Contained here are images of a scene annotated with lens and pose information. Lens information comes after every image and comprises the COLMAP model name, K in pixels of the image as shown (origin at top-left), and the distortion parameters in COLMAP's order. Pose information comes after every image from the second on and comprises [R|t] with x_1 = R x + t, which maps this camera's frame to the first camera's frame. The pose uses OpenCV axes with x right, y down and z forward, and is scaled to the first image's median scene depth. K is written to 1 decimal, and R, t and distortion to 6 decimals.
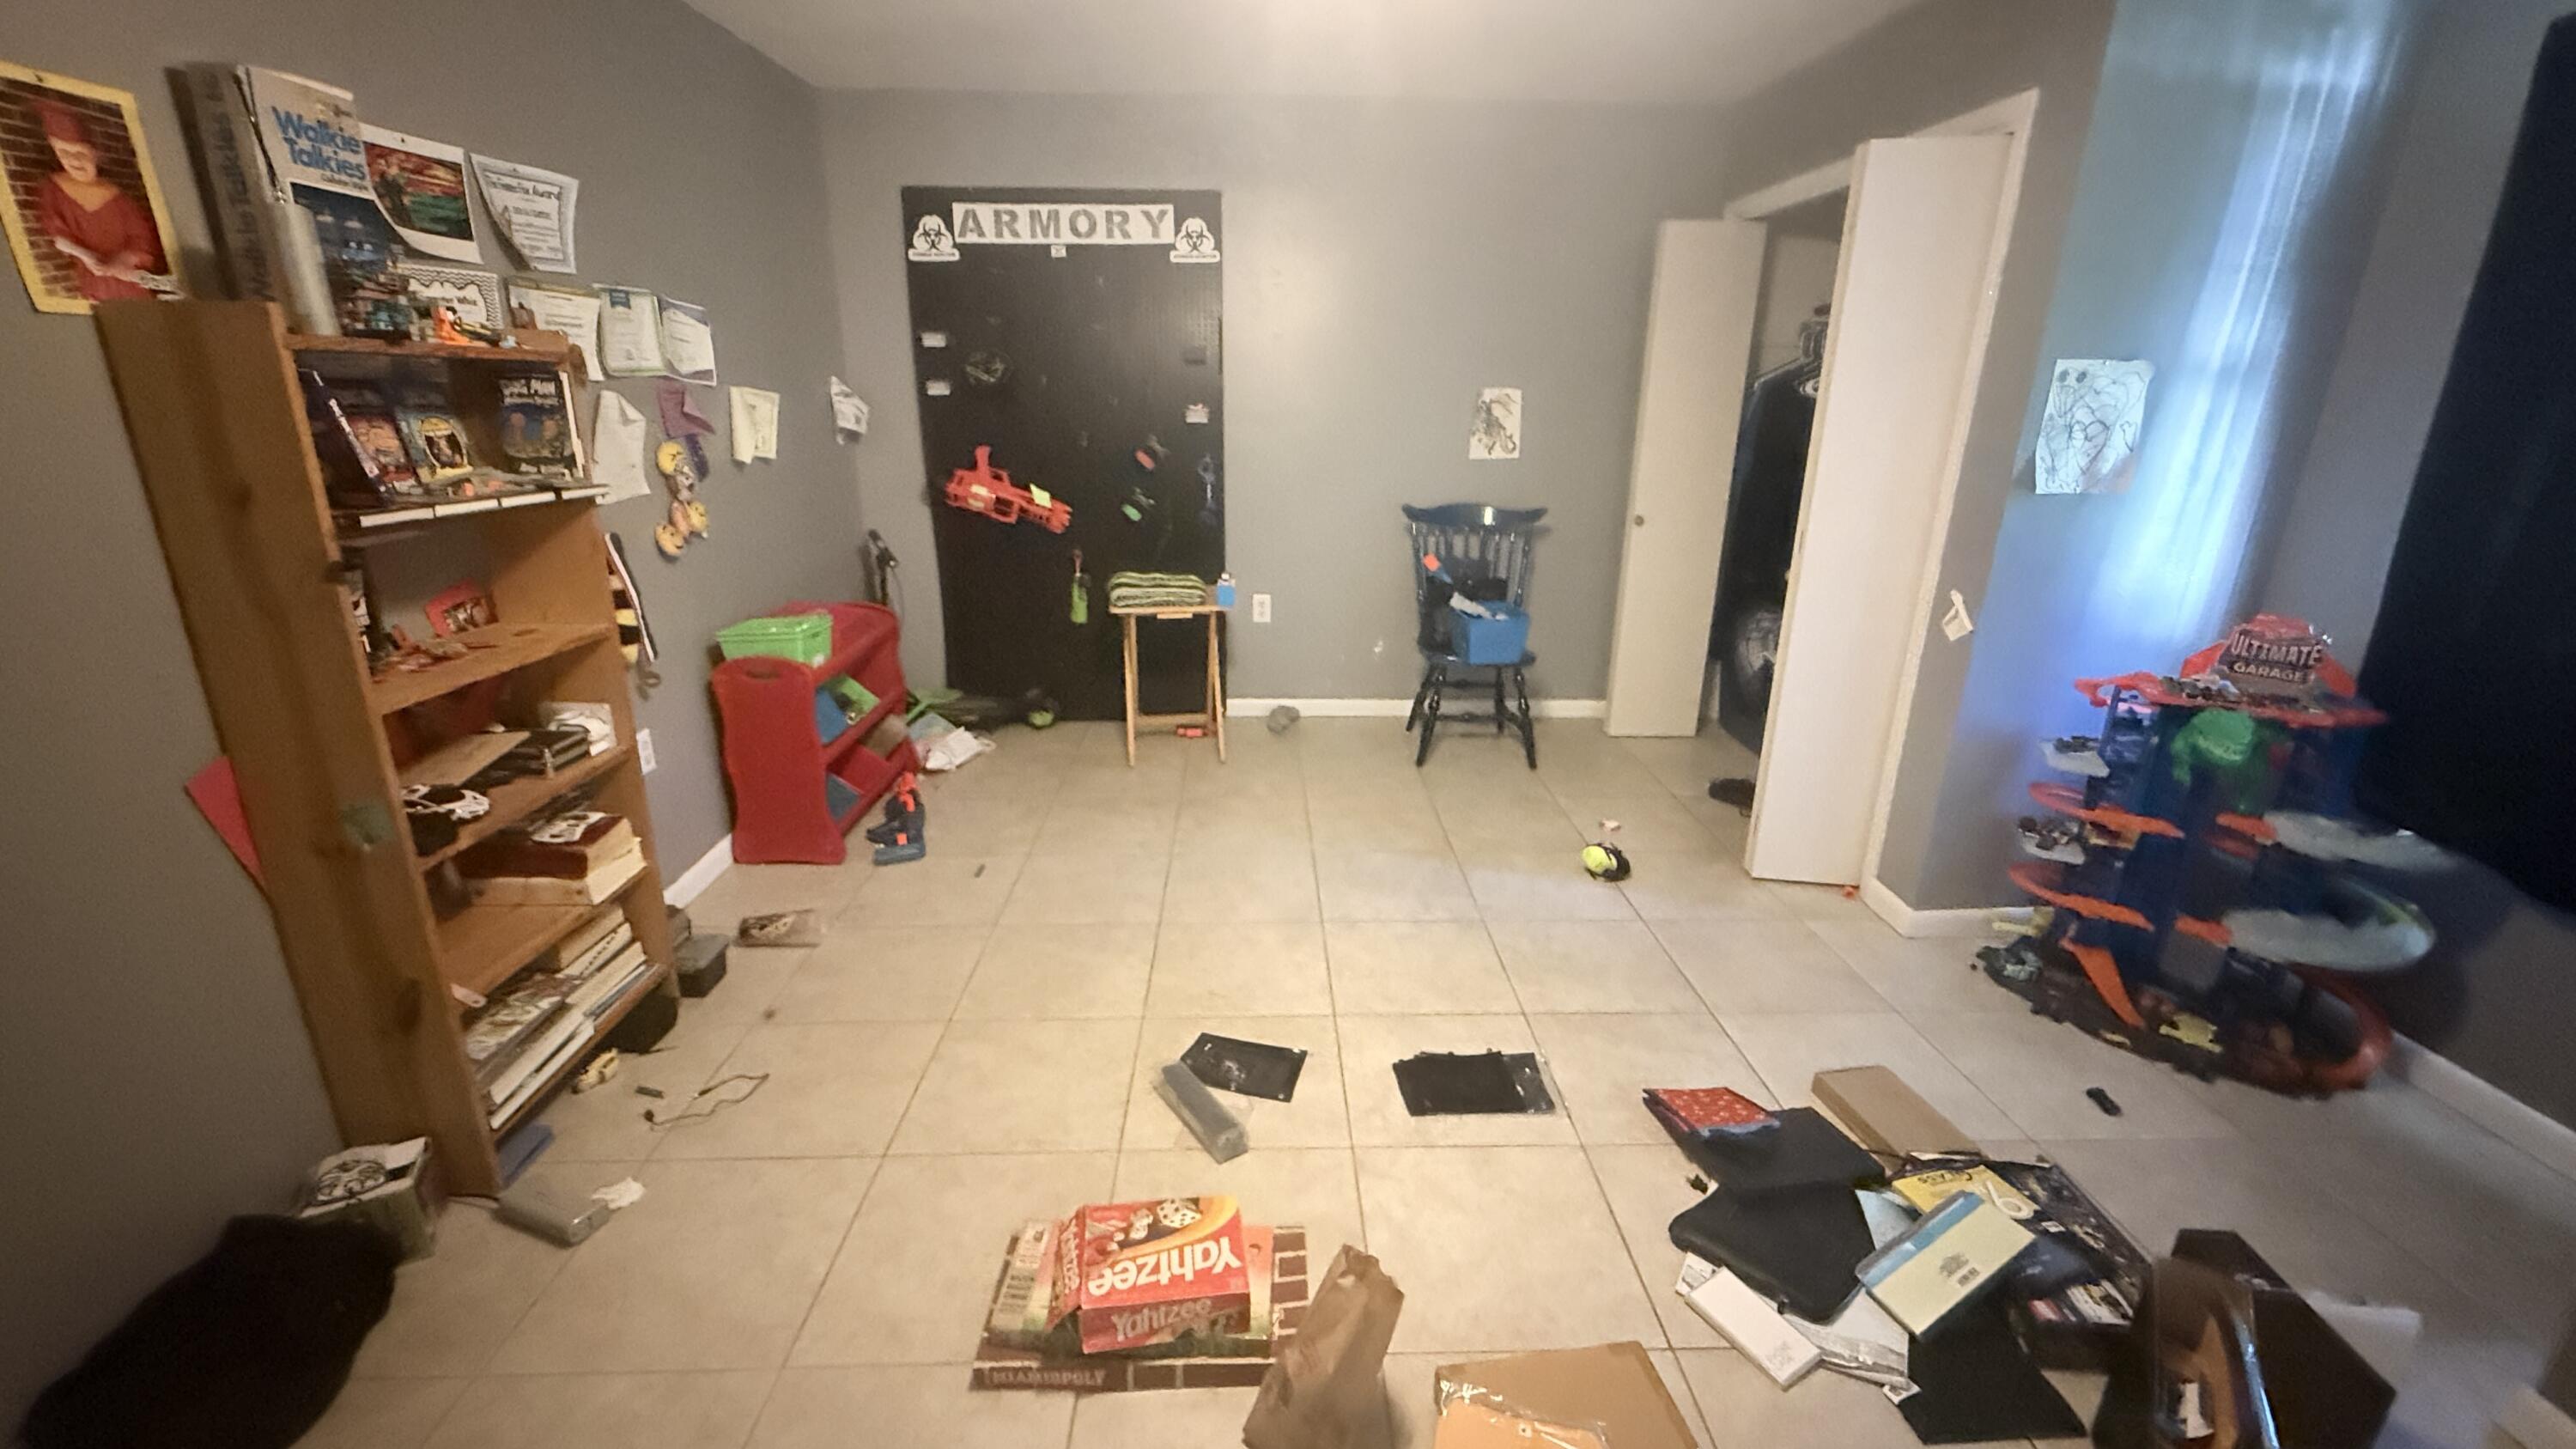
lens RADIAL K [[1024.4, 0, 1283.0], [0, 1024.4, 724.4], [0, 0, 1]] dist [-0.000252, -0.000295]
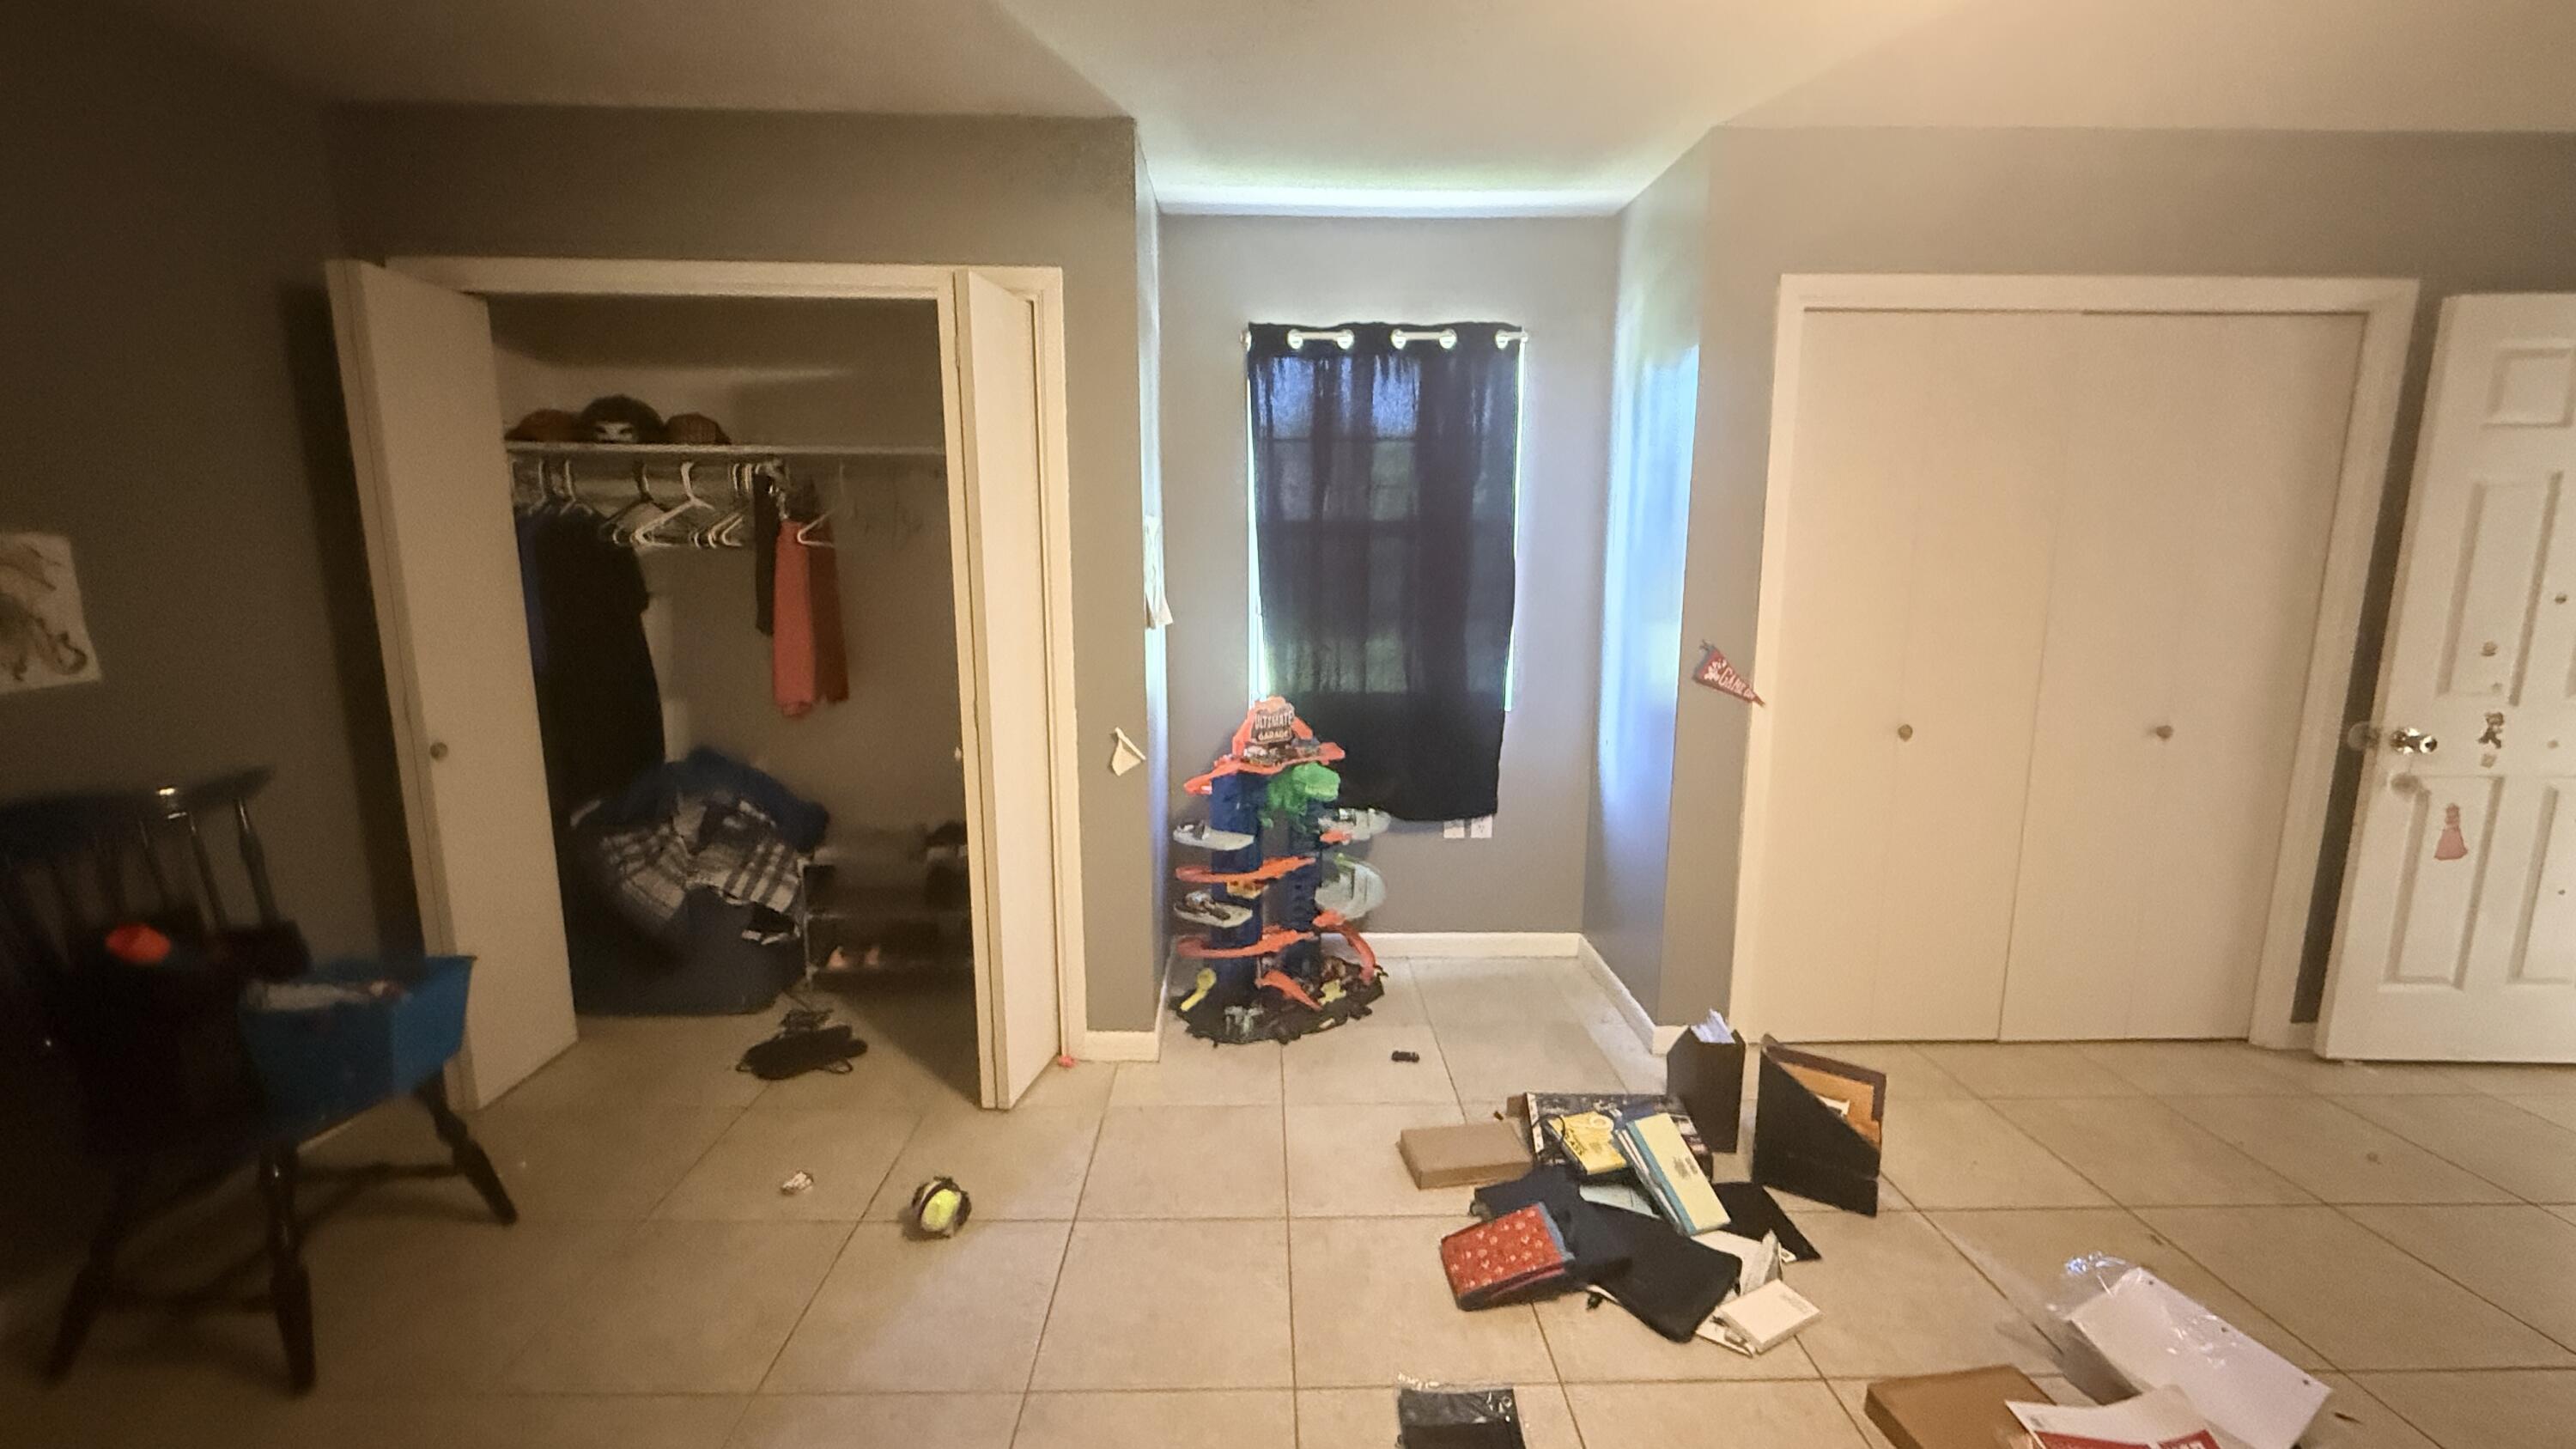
lens RADIAL K [[1024.4, 0, 1283.0], [0, 1024.4, 724.4], [0, 0, 1]] dist [-0.000252, -0.000295]
pose [[0.004259, -0.175666, 0.984441, -0.435674], [0.306828, 0.937193, 0.165907, -0.307978], [-0.951755, 0.301348, 0.057890, 0.946385]]
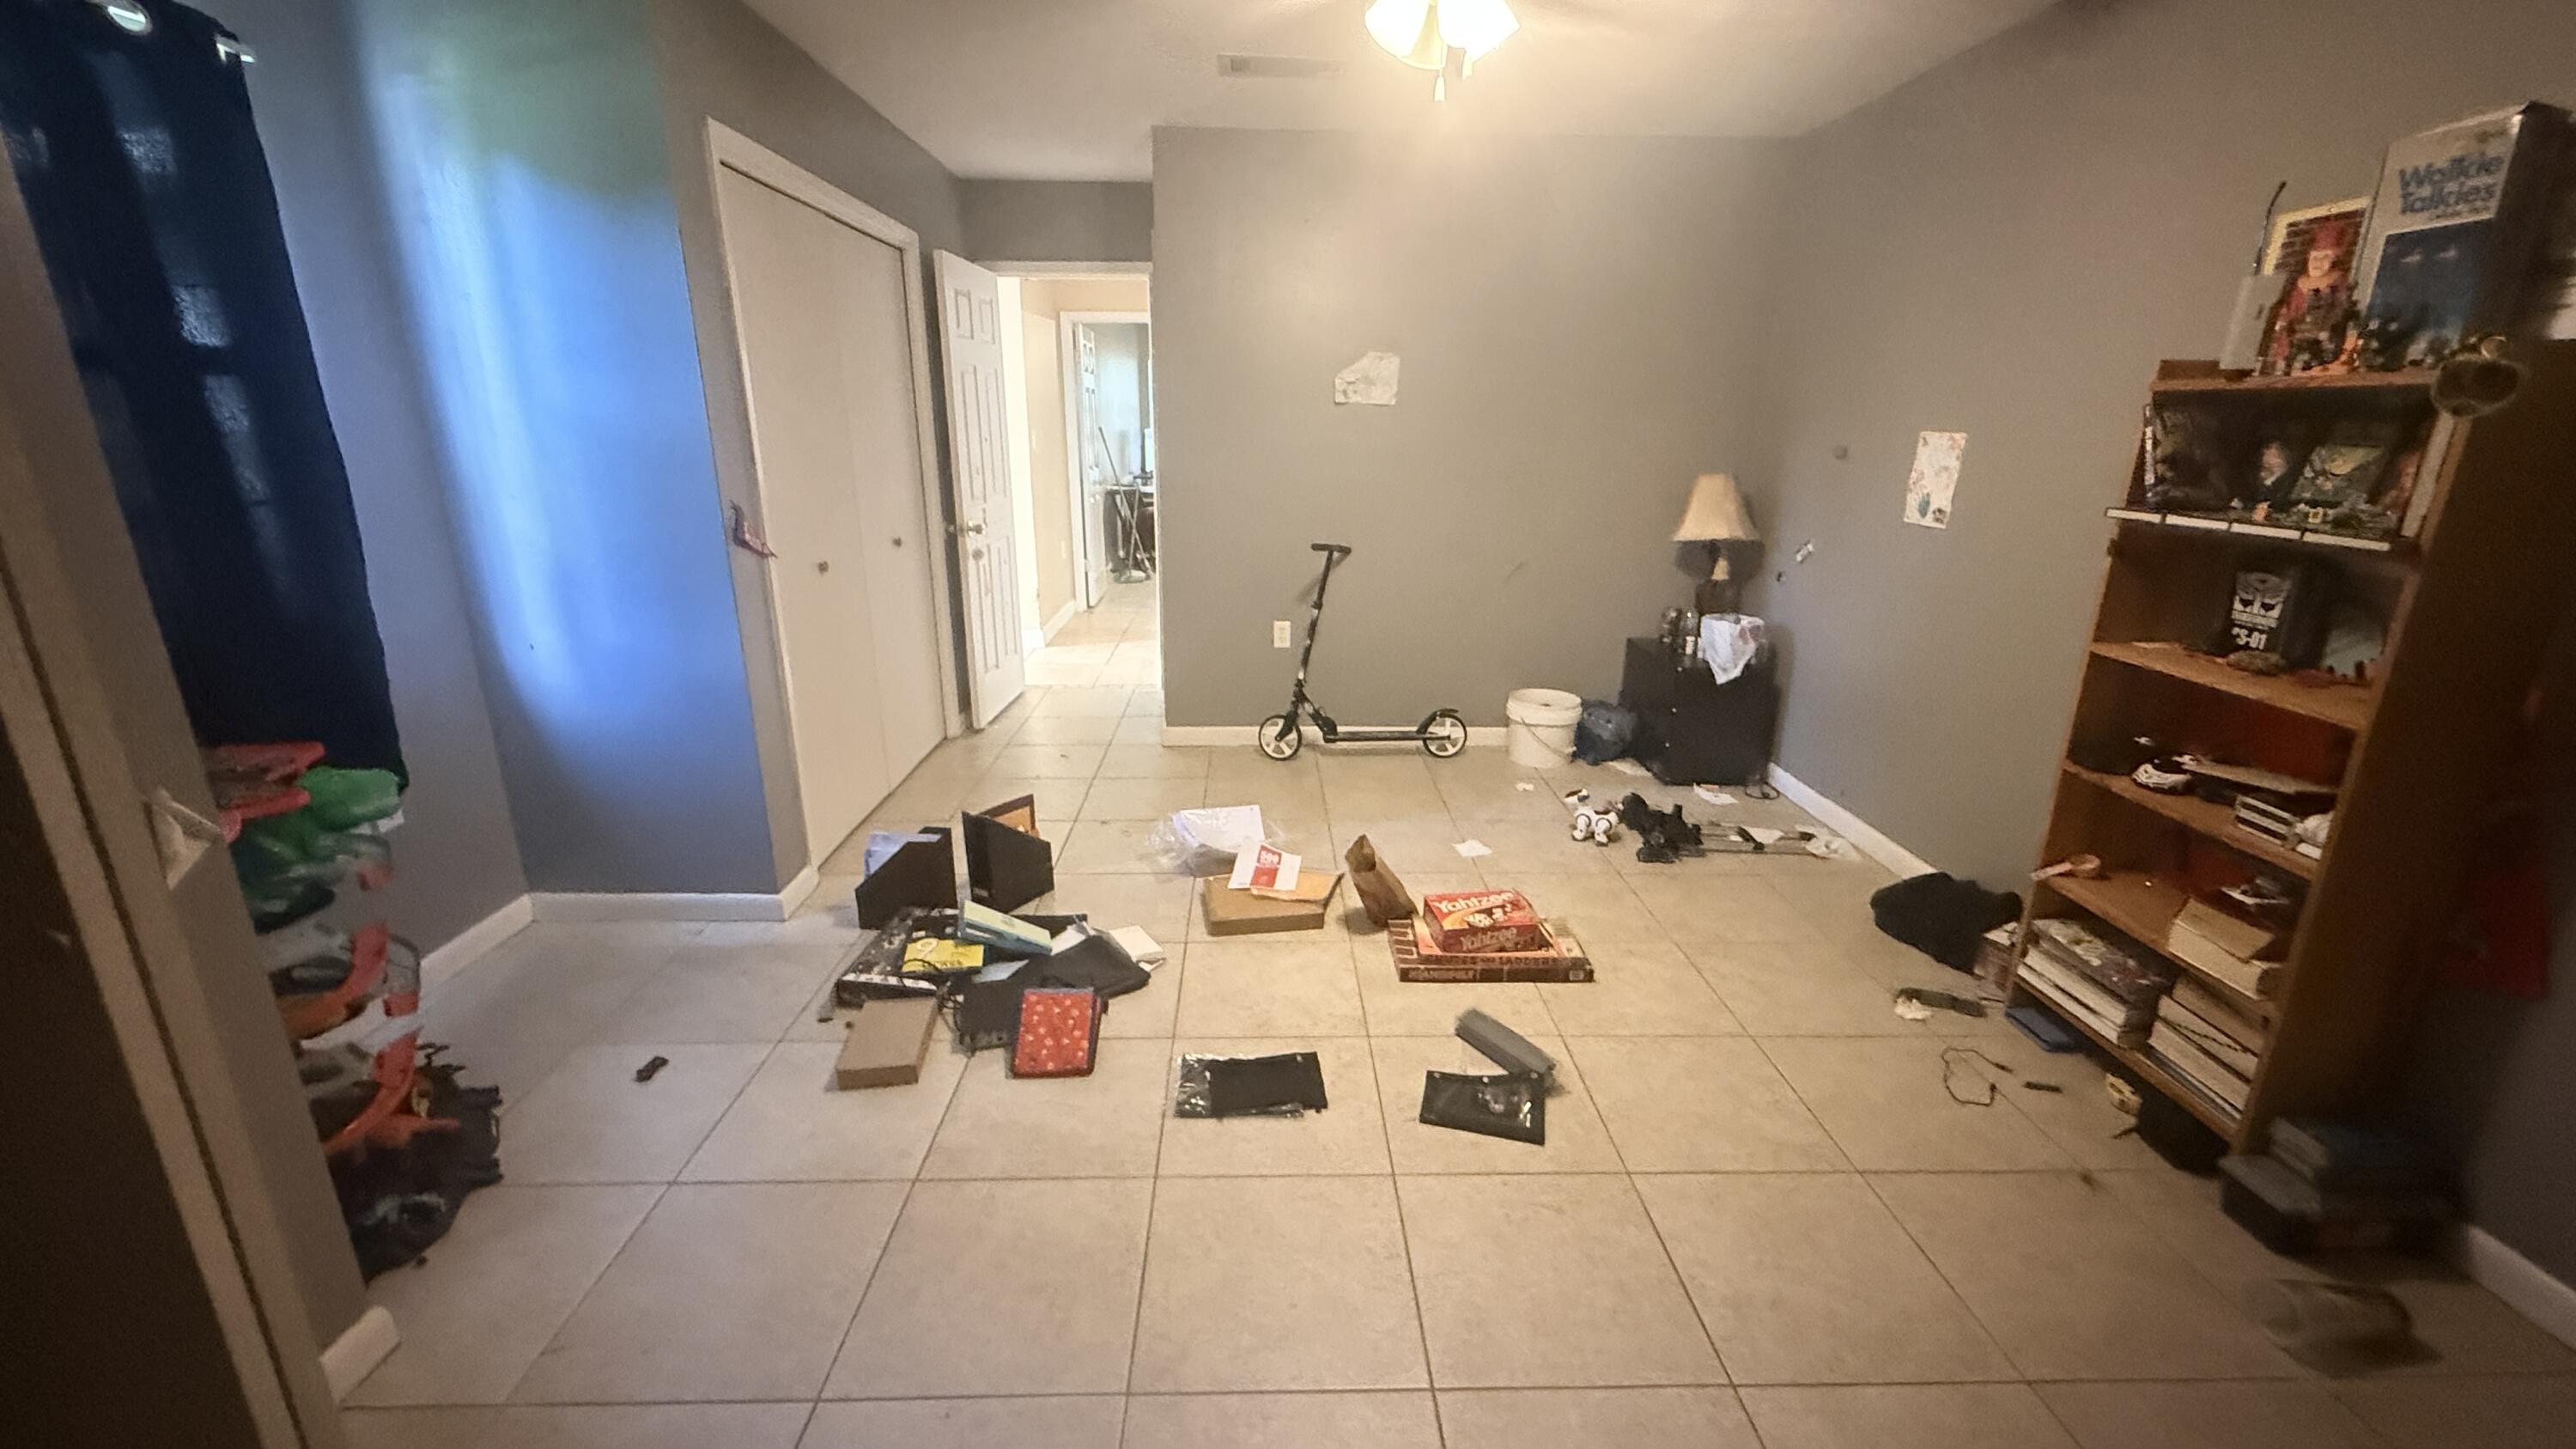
lens RADIAL K [[1024.4, 0, 1283.0], [0, 1024.4, 724.4], [0, 0, 1]] dist [-0.000252, -0.000295]
pose [[-0.999823, -0.018387, -0.004013, 0.166559], [-0.017434, 0.824628, 0.565407, -0.521997], [-0.007086, 0.565377, -0.824802, 1.659666]]
